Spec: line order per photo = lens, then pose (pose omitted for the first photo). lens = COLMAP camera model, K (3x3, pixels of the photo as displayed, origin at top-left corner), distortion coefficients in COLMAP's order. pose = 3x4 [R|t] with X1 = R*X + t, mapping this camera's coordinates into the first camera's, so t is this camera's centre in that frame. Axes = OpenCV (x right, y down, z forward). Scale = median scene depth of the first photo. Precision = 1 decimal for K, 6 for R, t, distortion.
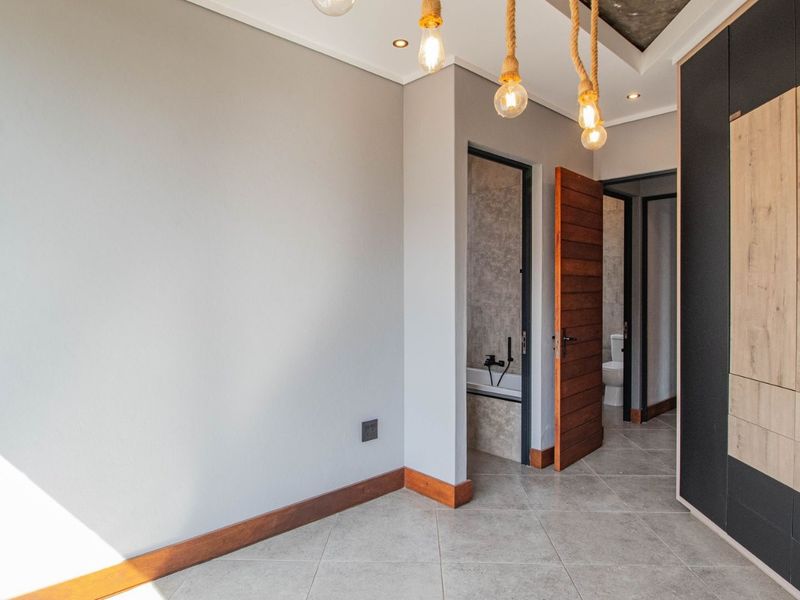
lens RADIAL K [[494.4, 0, 399.2], [0, 494.4, 297.1], [0, 0, 1]] dist [0.000367, -0.002823]
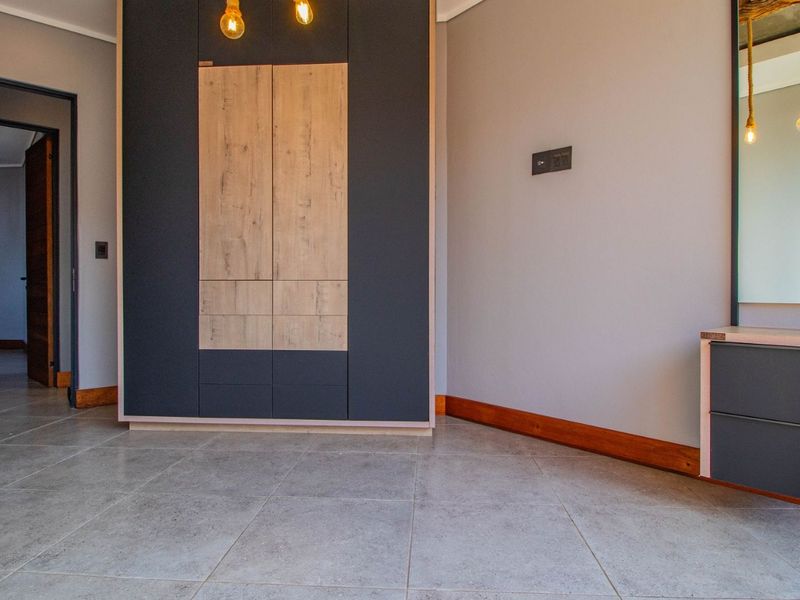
lens RADIAL K [[494.4, 0, 398.4], [0, 494.4, 298.1], [0, 0, 1]] dist [0.000367, -0.002823]
pose [[0.032143, -0.007449, 0.999456, -0.538377], [0.011233, 0.999912, 0.007091, 0.210557], [-0.999420, 0.010999, 0.032224, 0.530314]]
